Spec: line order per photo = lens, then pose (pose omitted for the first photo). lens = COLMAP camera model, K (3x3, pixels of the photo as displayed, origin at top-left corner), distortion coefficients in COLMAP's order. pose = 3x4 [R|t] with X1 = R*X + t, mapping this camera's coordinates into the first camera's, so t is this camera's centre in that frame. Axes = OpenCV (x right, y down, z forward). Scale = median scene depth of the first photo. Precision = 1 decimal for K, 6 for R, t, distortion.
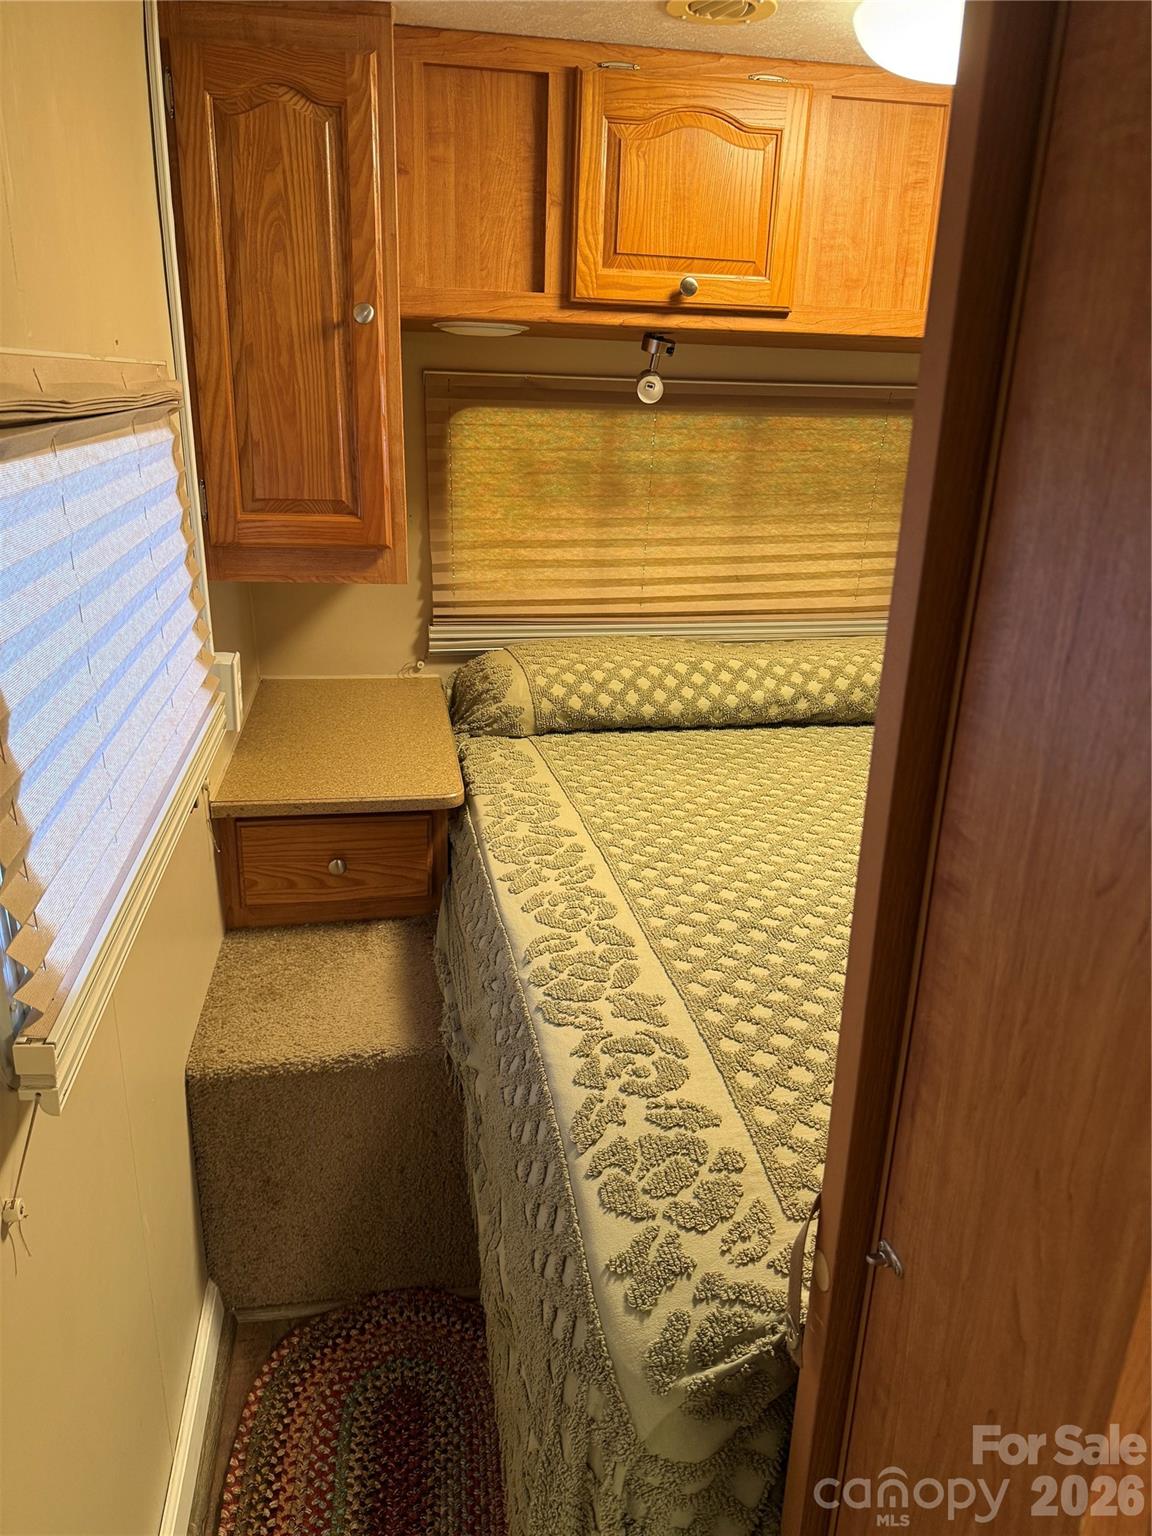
lens RADIAL K [[1079.1, 0, 526.2], [0, 1079.1, 763.2], [0, 0, 1]] dist [0.056952, -0.073229]
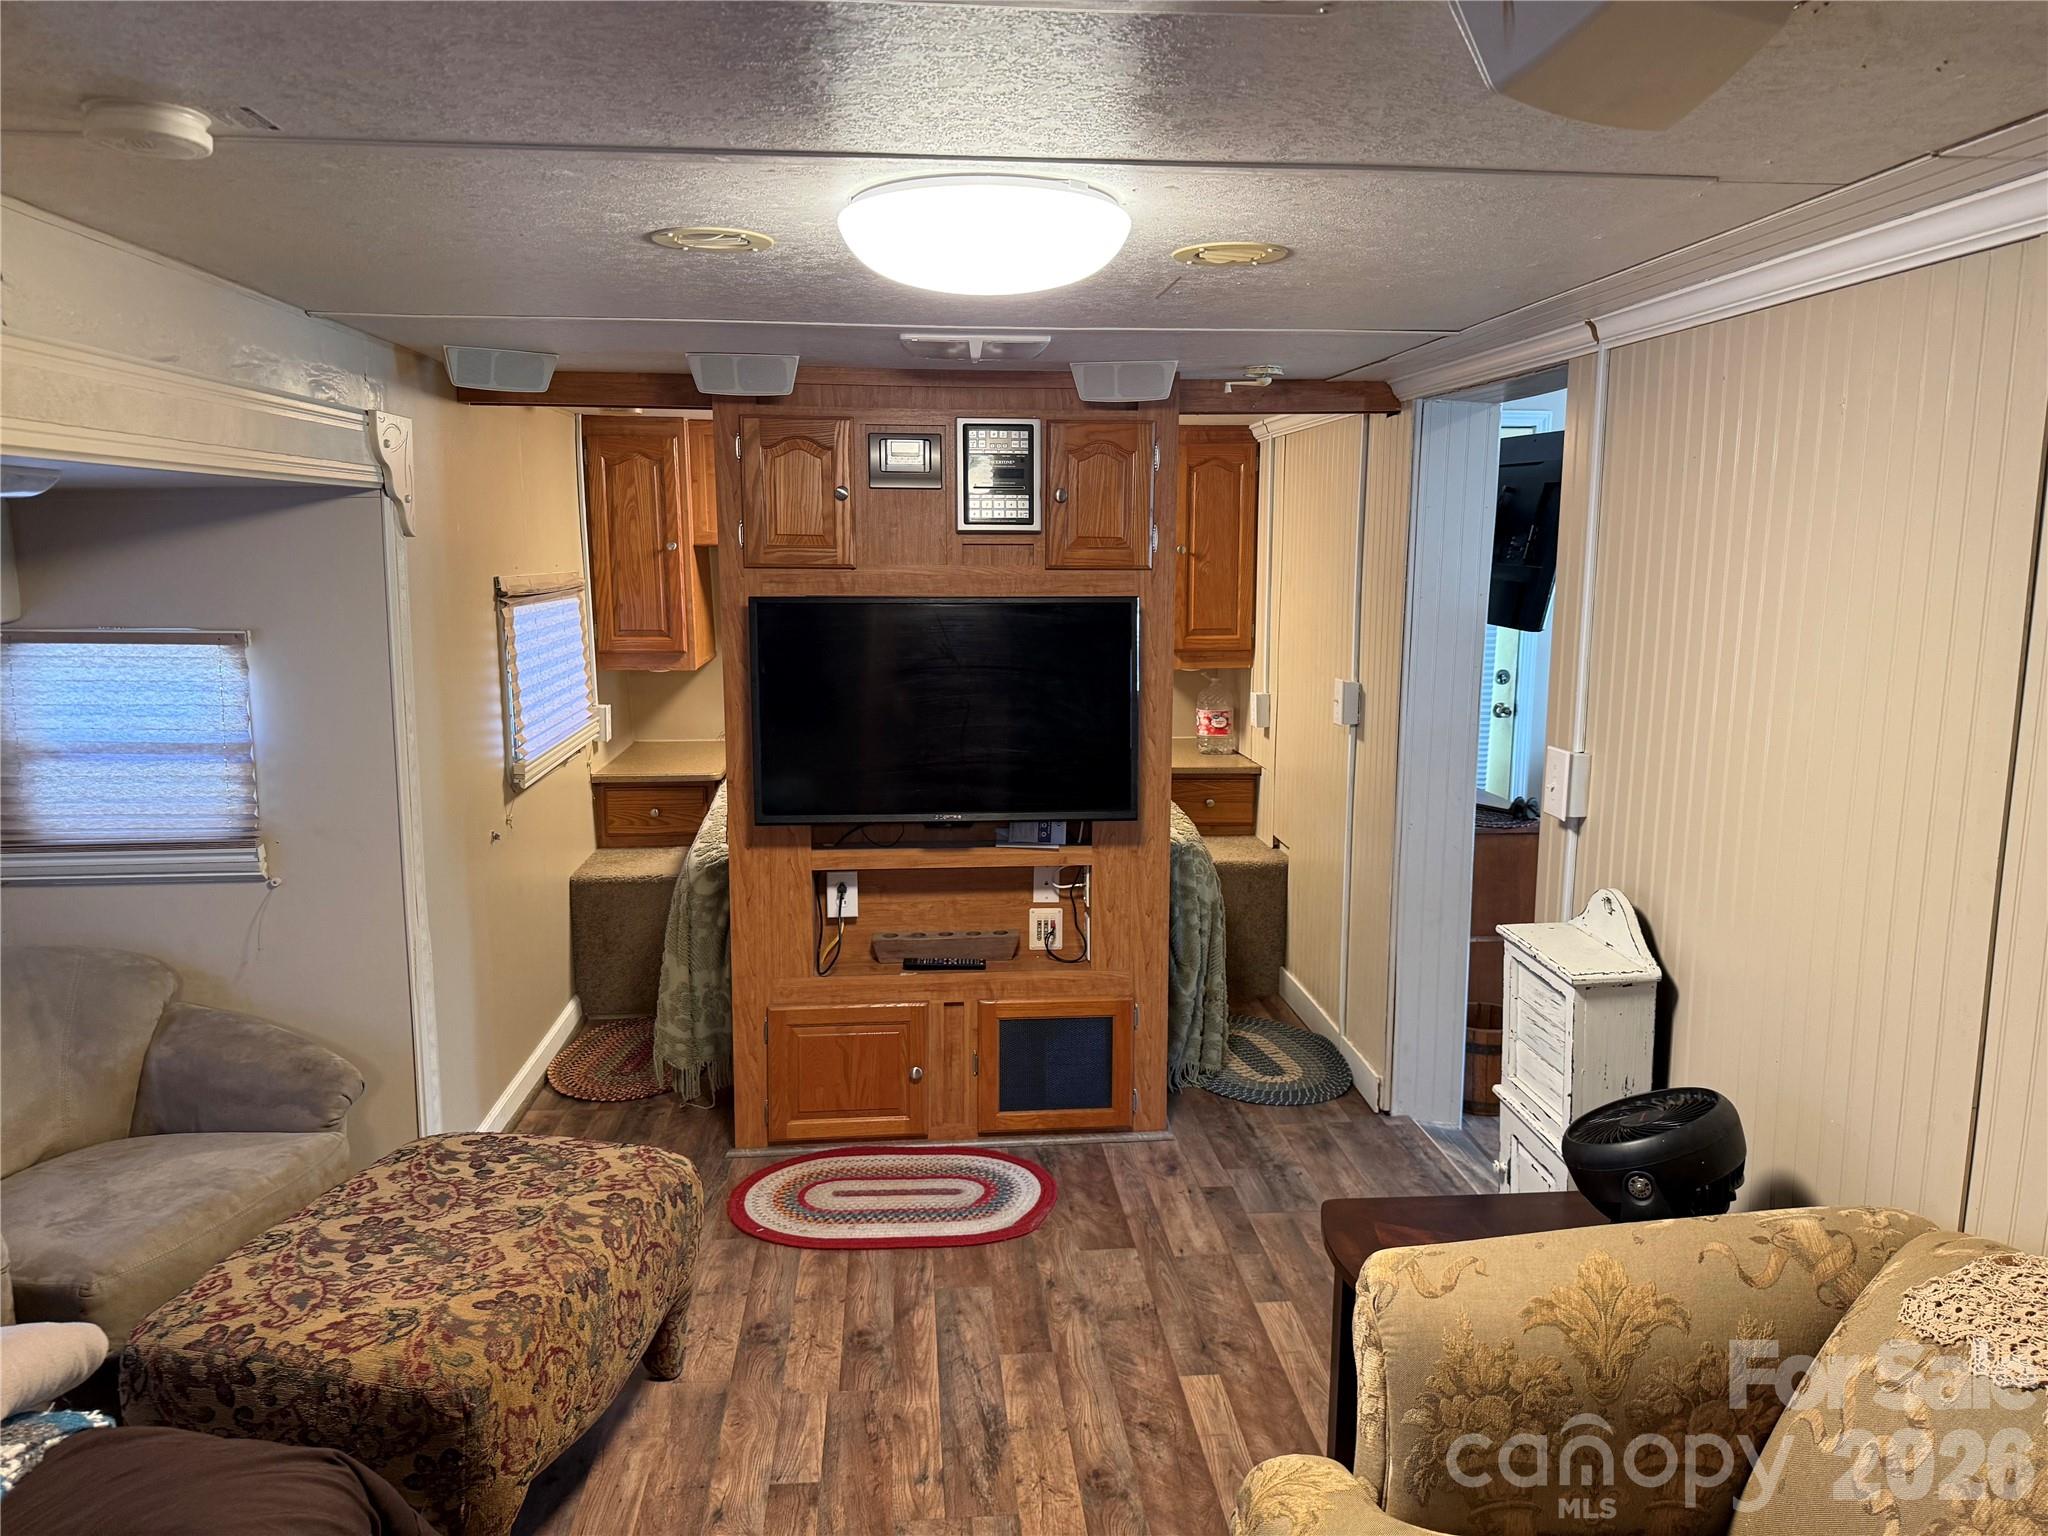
lens RADIAL K [[1438.8, 0, 1028.2], [0, 1438.8, 778.4], [0, 0, 1]] dist [0.056952, -0.073229]
pose [[0.998331, -0.006388, -0.057403, 0.715756], [-0.003266, 0.986030, -0.166533, 0.515162], [0.057665, 0.166443, 0.984364, -1.699011]]
